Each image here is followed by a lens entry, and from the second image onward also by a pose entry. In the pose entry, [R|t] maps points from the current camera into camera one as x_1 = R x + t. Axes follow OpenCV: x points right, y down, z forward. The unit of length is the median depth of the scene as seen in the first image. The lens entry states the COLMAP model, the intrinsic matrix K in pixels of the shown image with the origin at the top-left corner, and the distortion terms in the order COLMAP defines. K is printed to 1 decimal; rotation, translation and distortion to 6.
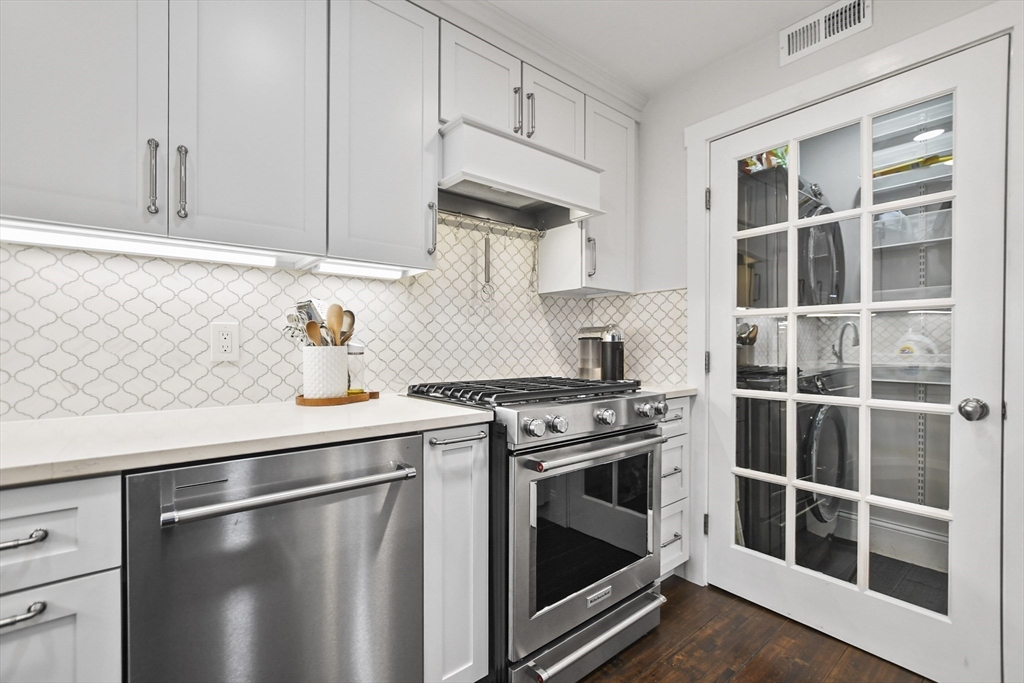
lens RADIAL K [[452.9, 0, 500.9], [0, 452.9, 344.7], [0, 0, 1]] dist [-0.016370, 0.003803]
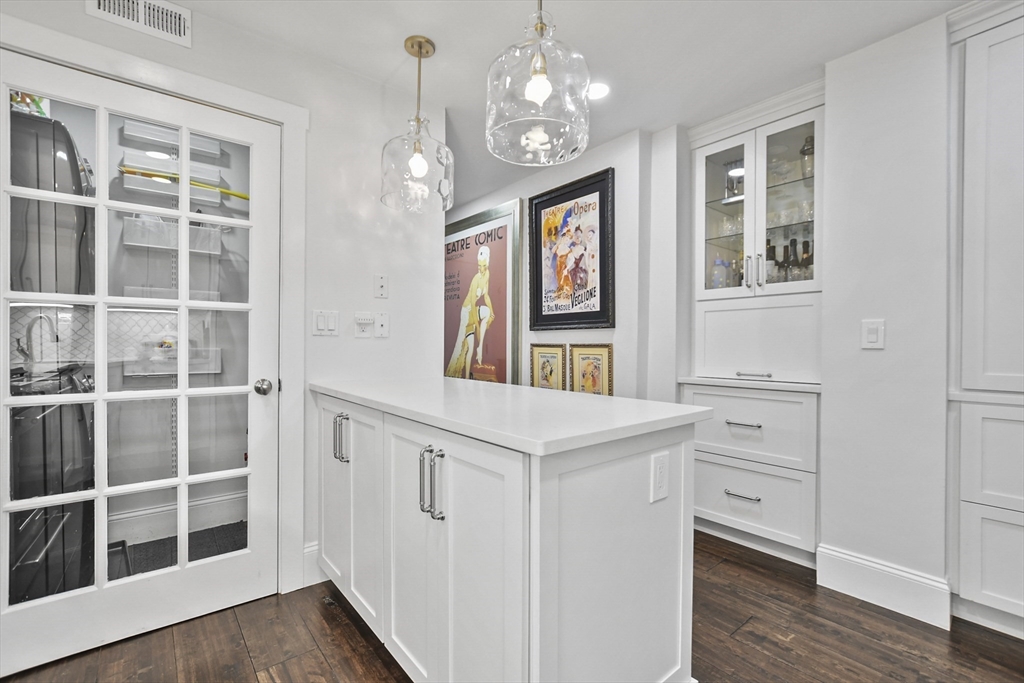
lens RADIAL K [[452.9, 0, 509.8], [0, 452.9, 346.2], [0, 0, 1]] dist [-0.016370, 0.003803]
pose [[-0.026659, -0.005343, 0.999630, -0.271191], [-0.005619, 0.999971, 0.005195, 0.006581], [-0.999629, -0.005479, -0.026688, 0.225784]]
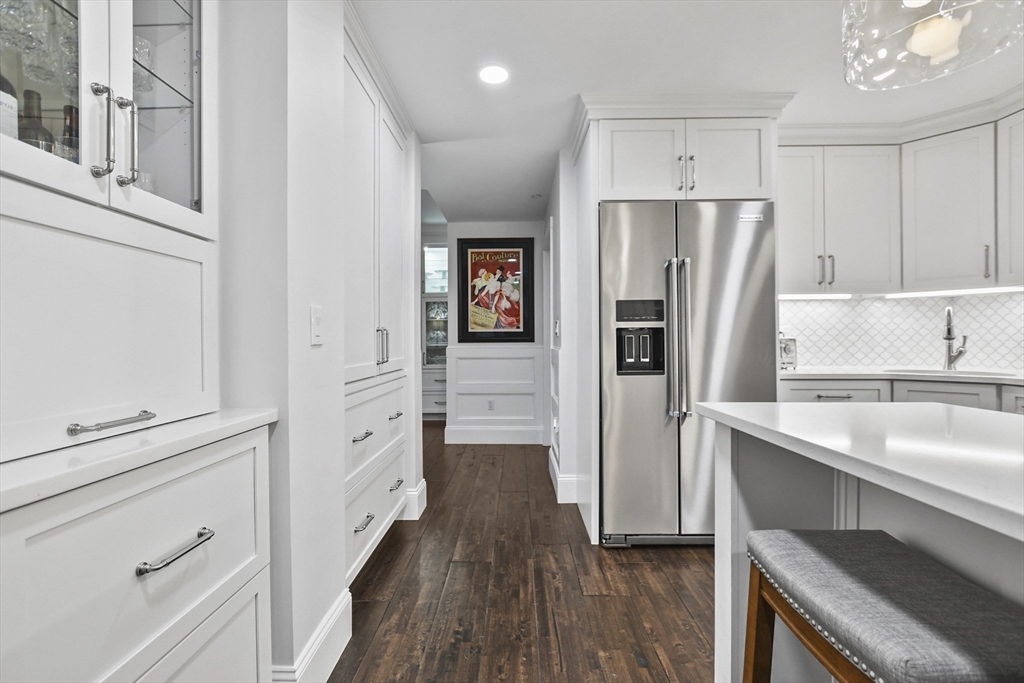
lens RADIAL K [[452.9, 0, 517.2], [0, 452.9, 340.9], [0, 0, 1]] dist [-0.016370, 0.003803]
pose [[-0.647959, 0.010597, -0.761602, 1.193890], [0.010899, 0.999930, 0.004640, 0.008851], [0.761597, -0.005294, -0.648029, 0.114414]]
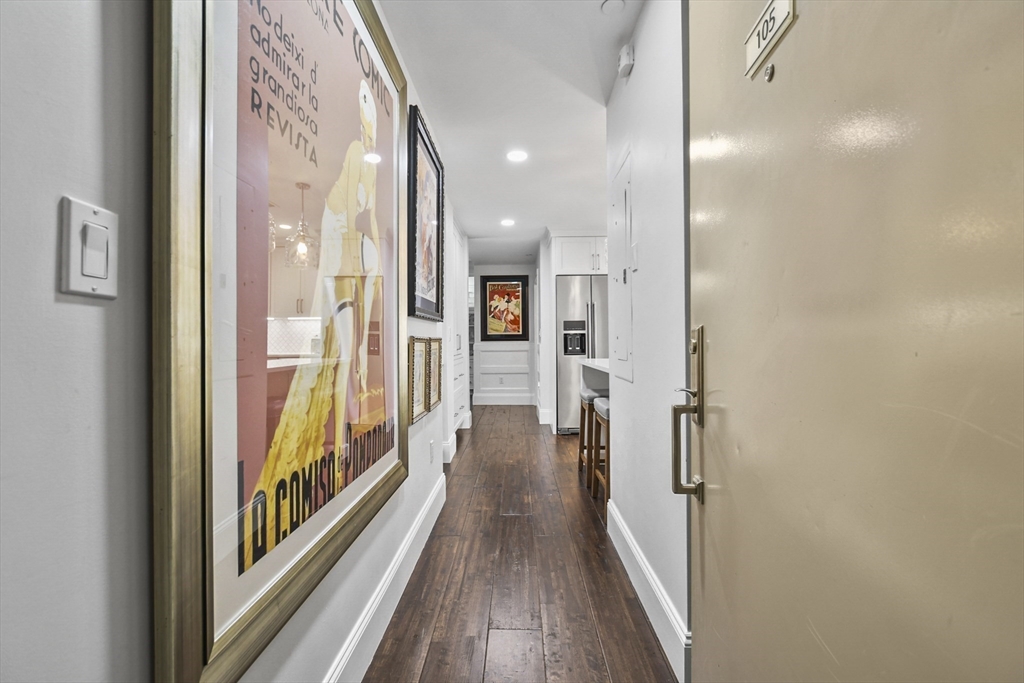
lens RADIAL K [[452.9, 0, 512.3], [0, 452.9, 337.5], [0, 0, 1]] dist [-0.016370, 0.003803]
pose [[-0.655544, 0.004767, -0.755142, 2.500675], [0.011574, 0.999926, -0.003735, 0.013074], [0.755068, -0.011188, -0.655551, 1.210412]]
